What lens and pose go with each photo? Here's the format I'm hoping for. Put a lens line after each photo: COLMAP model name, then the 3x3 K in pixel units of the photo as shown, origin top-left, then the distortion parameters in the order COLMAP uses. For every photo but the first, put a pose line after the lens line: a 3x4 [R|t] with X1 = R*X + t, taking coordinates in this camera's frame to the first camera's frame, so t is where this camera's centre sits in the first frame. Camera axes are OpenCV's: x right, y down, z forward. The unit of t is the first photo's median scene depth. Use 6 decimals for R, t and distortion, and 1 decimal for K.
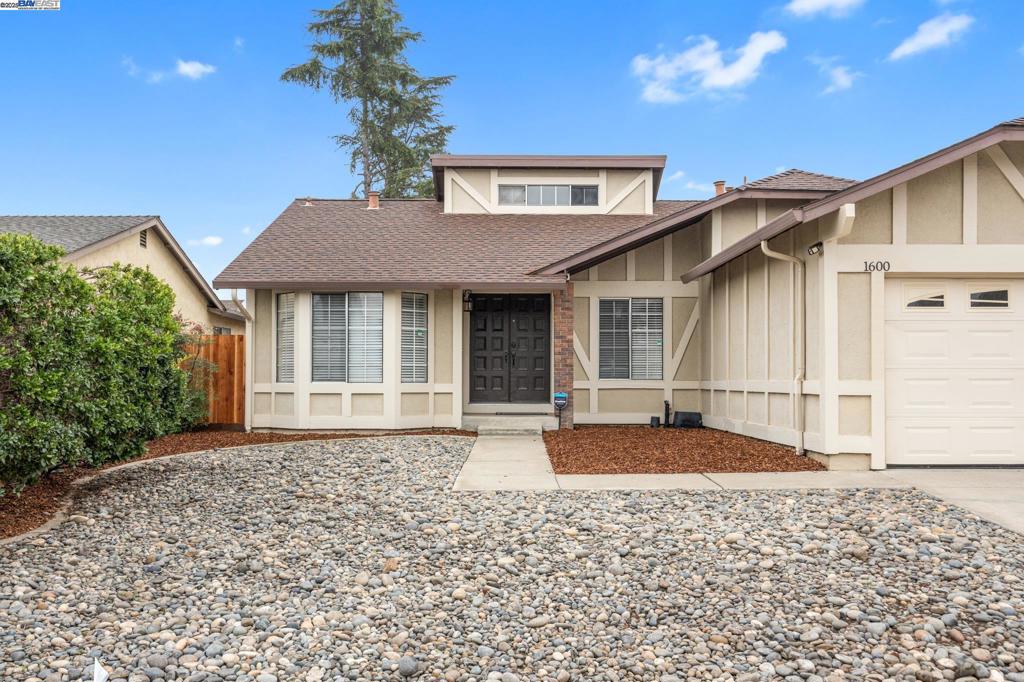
lens RADIAL K [[959.5, 0, 513.6], [0, 959.5, 353.9], [0, 0, 1]] dist [-0.005931, 0.007844]
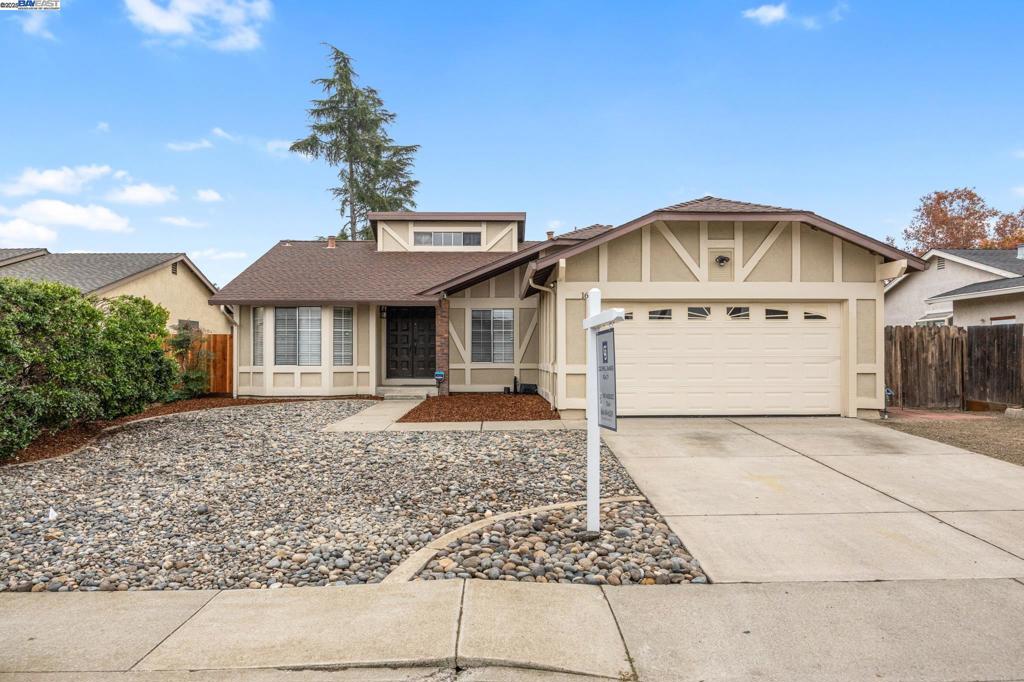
lens RADIAL K [[724.2, 0, 512.0], [0, 724.2, 341.0], [0, 0, 1]] dist [-0.001487, -0.000834]
pose [[0.999918, -0.003366, 0.012373, 0.146617], [0.003346, 0.999993, 0.001674, -0.009799], [-0.012379, -0.001633, 0.999922, -0.153600]]
